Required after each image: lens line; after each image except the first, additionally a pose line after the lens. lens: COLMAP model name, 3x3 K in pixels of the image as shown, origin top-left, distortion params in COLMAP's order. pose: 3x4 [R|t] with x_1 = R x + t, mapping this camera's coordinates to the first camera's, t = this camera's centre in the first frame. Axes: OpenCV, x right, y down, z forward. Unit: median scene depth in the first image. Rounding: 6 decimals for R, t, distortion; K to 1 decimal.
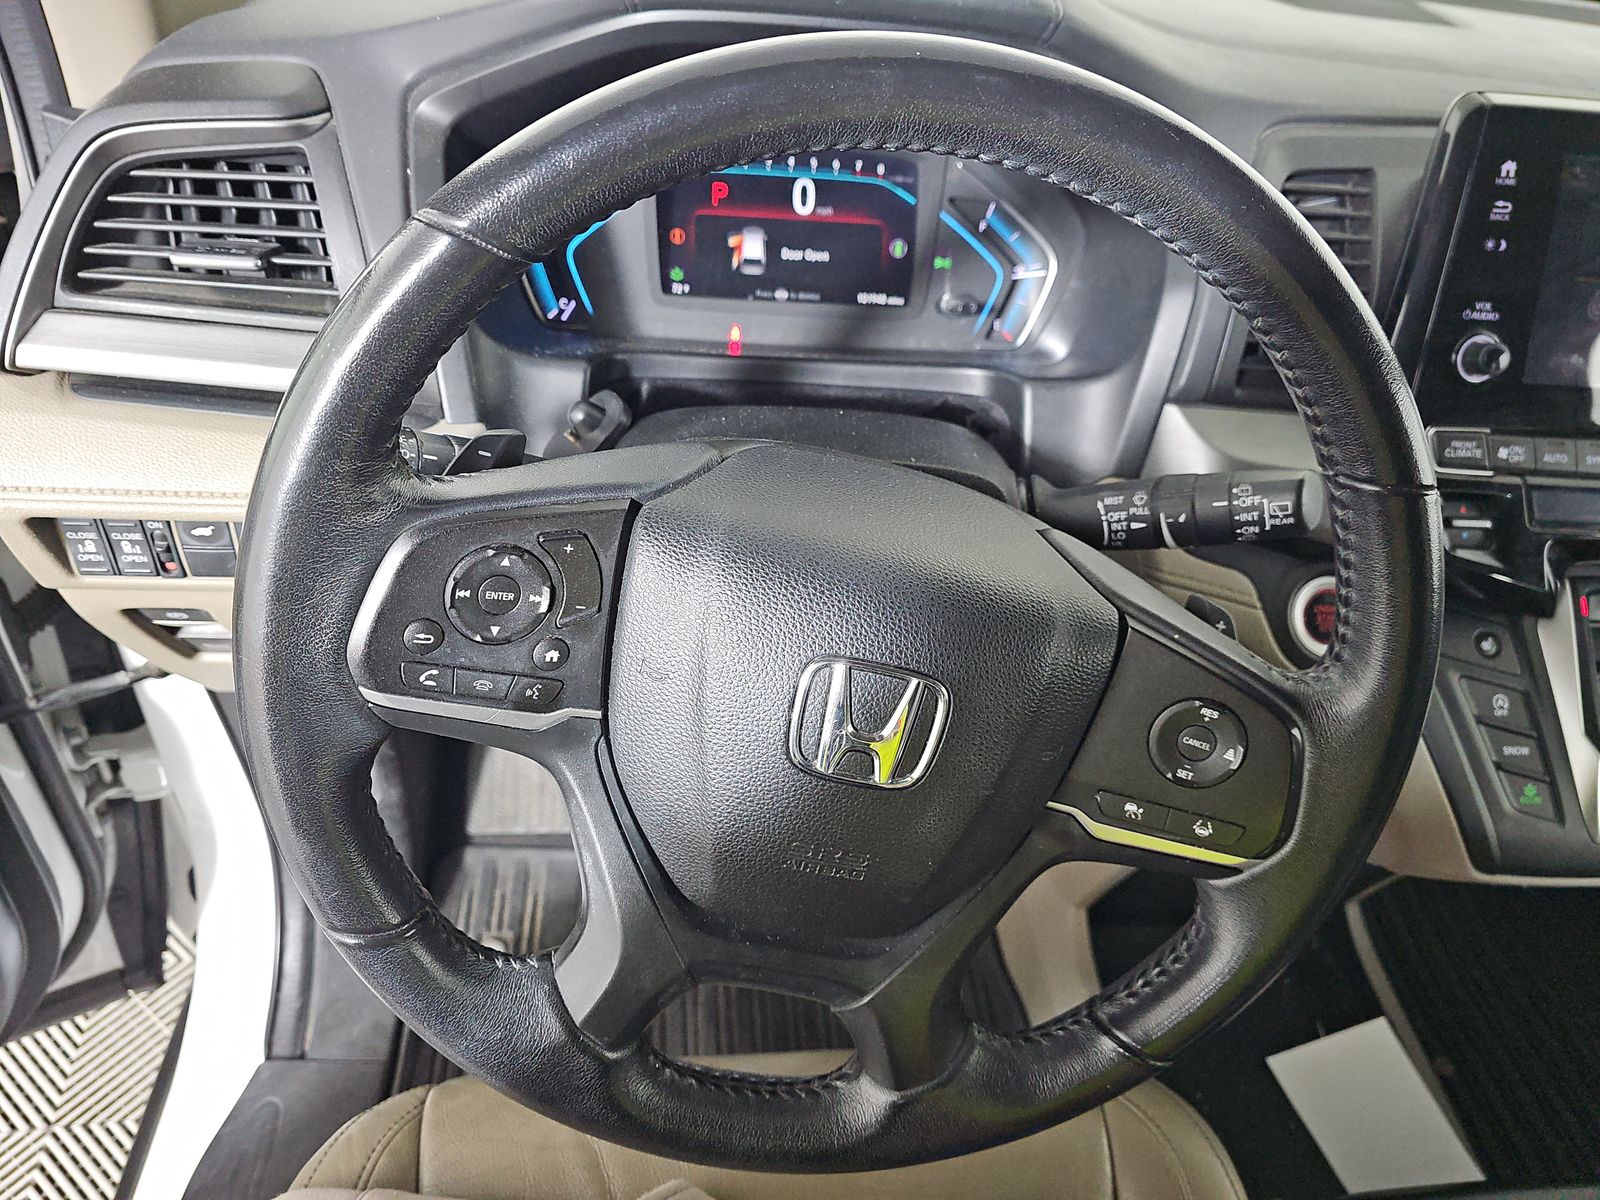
lens RADIAL K [[1079.7, 0, 800.0], [0, 1079.7, 600.0], [0, 0, 1]] dist [0.040173, -0.049147]
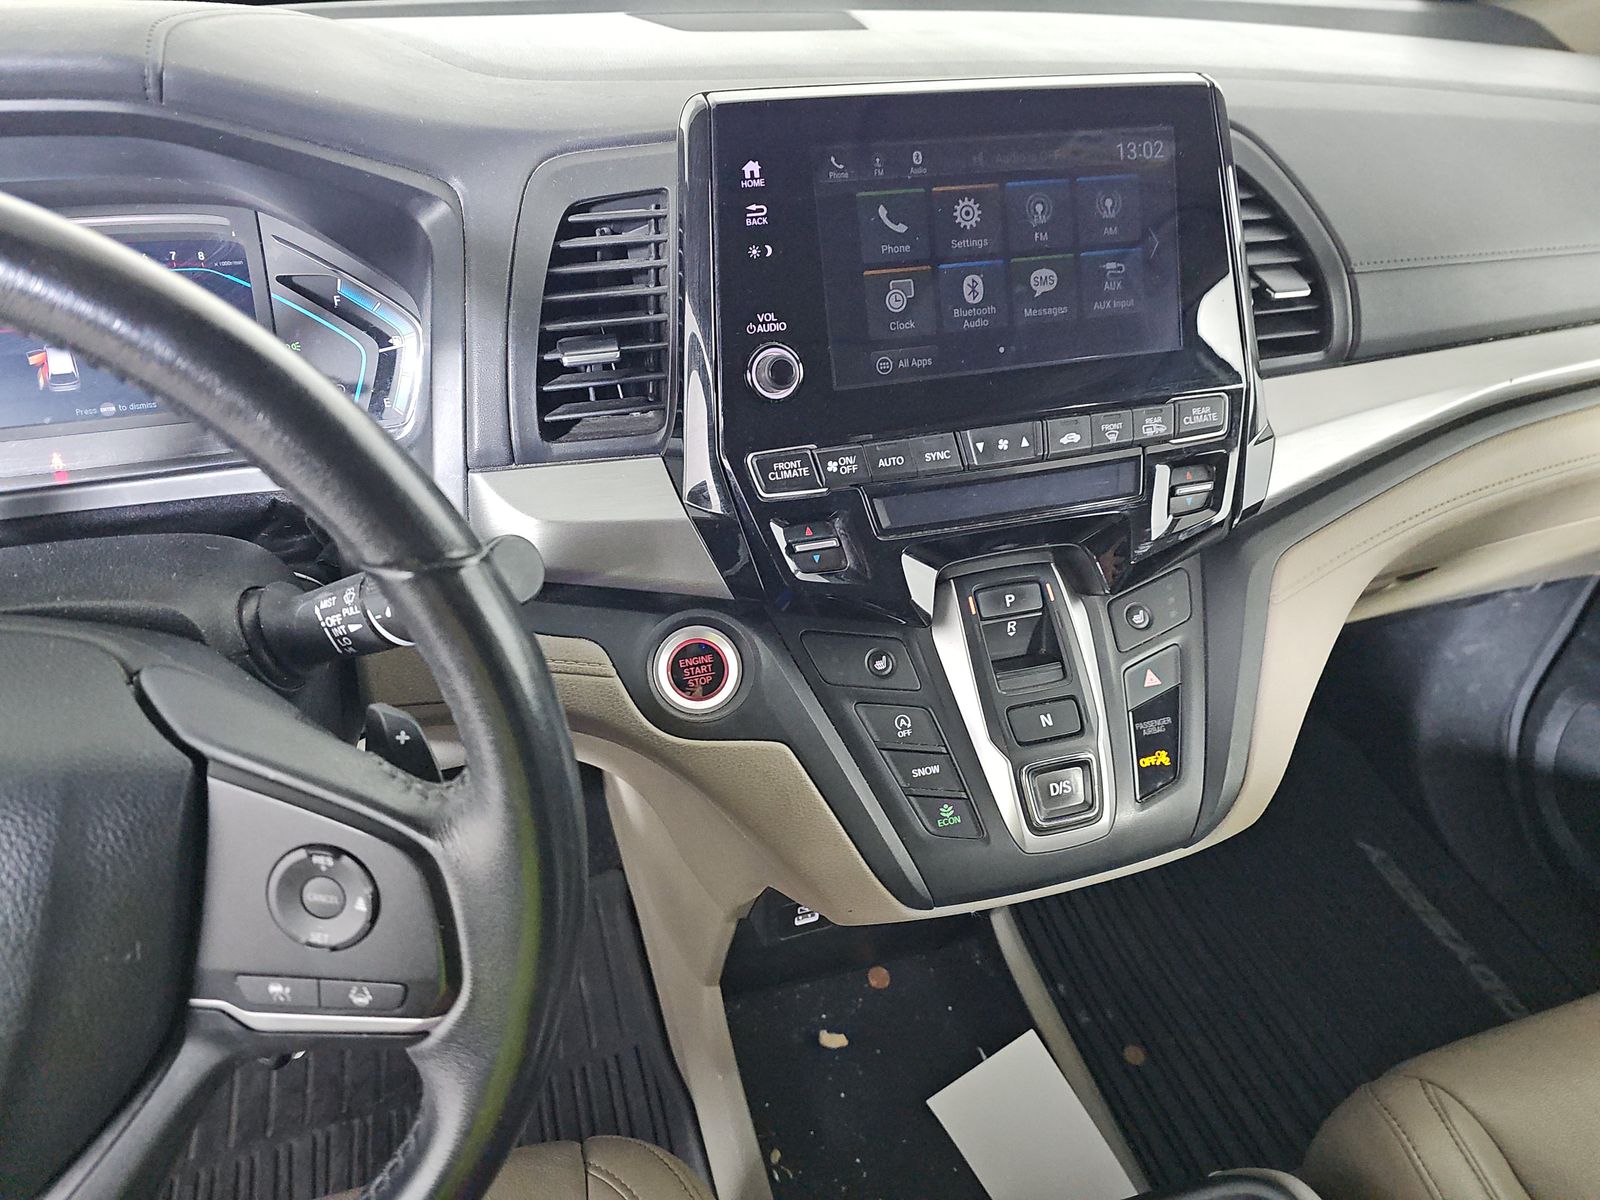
lens RADIAL K [[1054.2, 0, 800.0], [0, 1054.2, 600.0], [0, 0, 1]] dist [0.073258, -0.065610]
pose [[0.976004, -0.181955, 0.119618, 0.488429], [0.187141, 0.981760, -0.033559, 0.003897], [-0.111330, 0.055139, 0.992253, 0.103968]]
